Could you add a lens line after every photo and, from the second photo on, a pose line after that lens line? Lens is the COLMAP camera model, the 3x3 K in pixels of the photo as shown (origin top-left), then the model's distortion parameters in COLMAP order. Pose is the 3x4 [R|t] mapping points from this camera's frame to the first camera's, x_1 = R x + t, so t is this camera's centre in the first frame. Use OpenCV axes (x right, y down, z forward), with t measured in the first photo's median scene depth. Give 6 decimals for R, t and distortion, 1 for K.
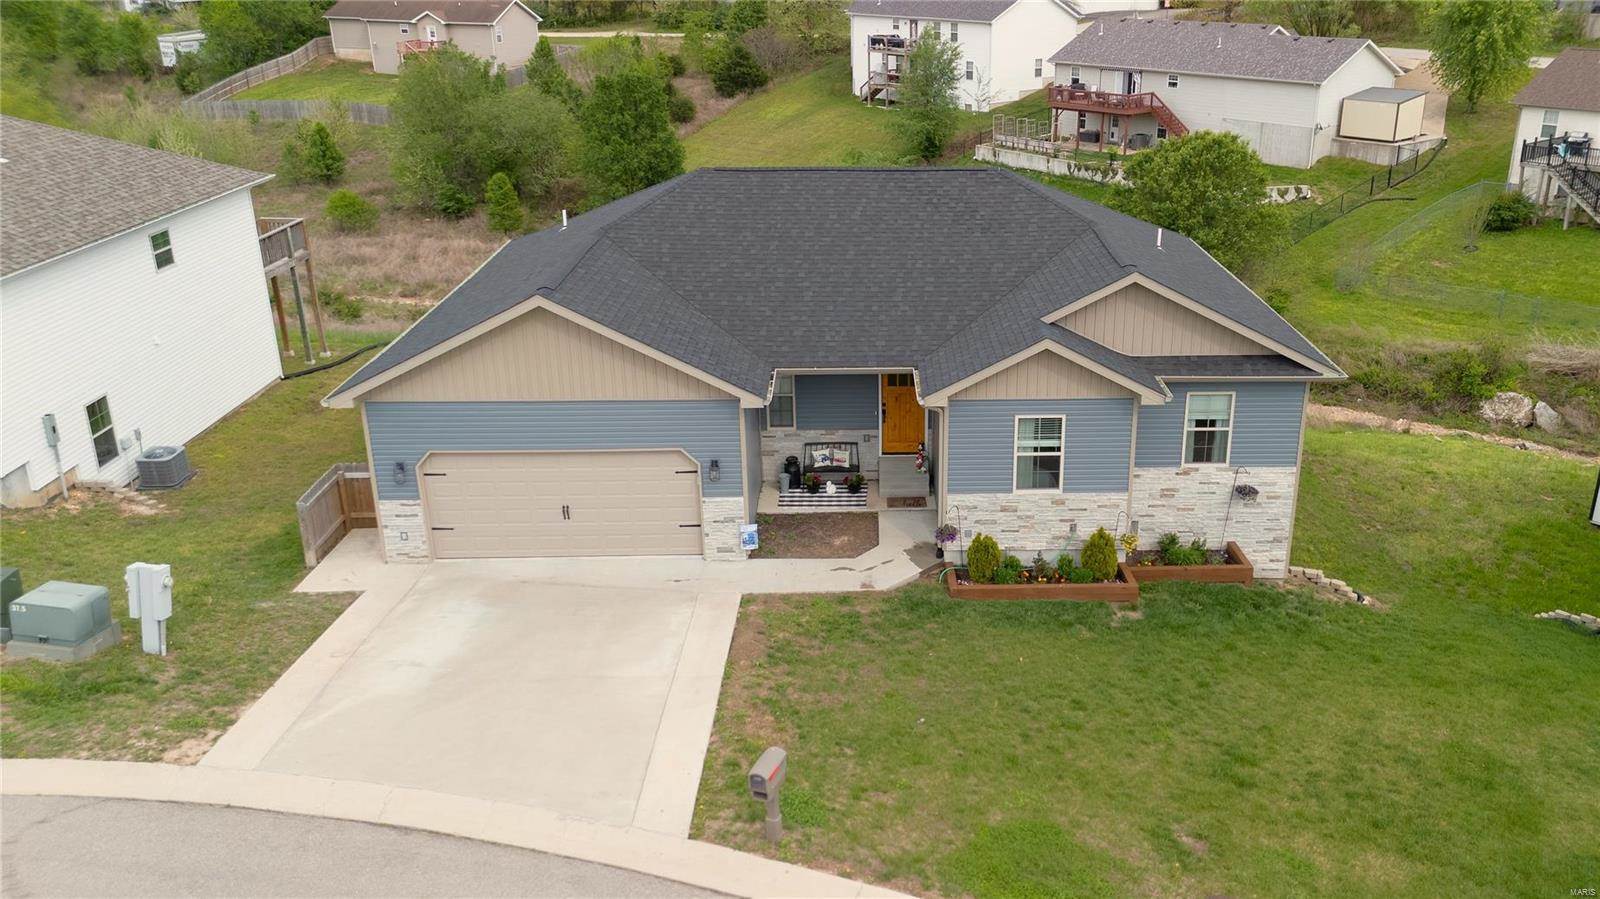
lens RADIAL K [[1331.4, 0, 878.6], [0, 1331.4, 448.8], [0, 0, 1]] dist [0.046363, -0.001103]
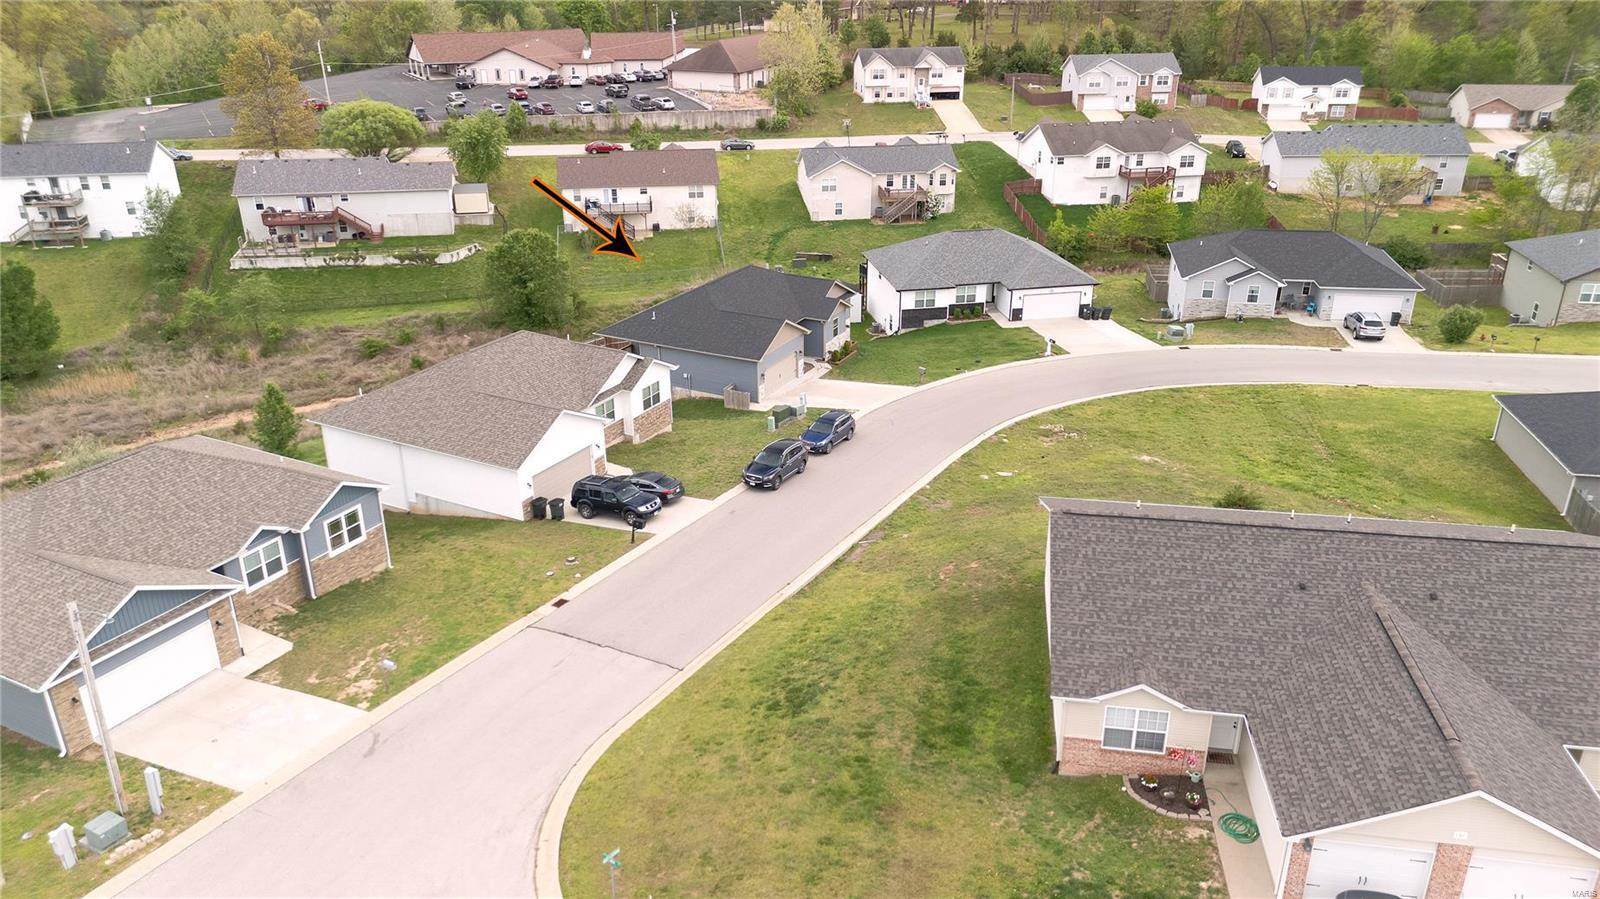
lens RADIAL K [[1284.9, 0, 800.0], [0, 1284.9, 449.5], [0, 0, 1]] dist [0.043636, -0.003255]
pose [[0.471253, -0.342426, 0.812813, -2.699848], [0.310382, 0.926996, 0.210576, -0.424644], [-0.825581, 0.153047, 0.543133, -0.868390]]
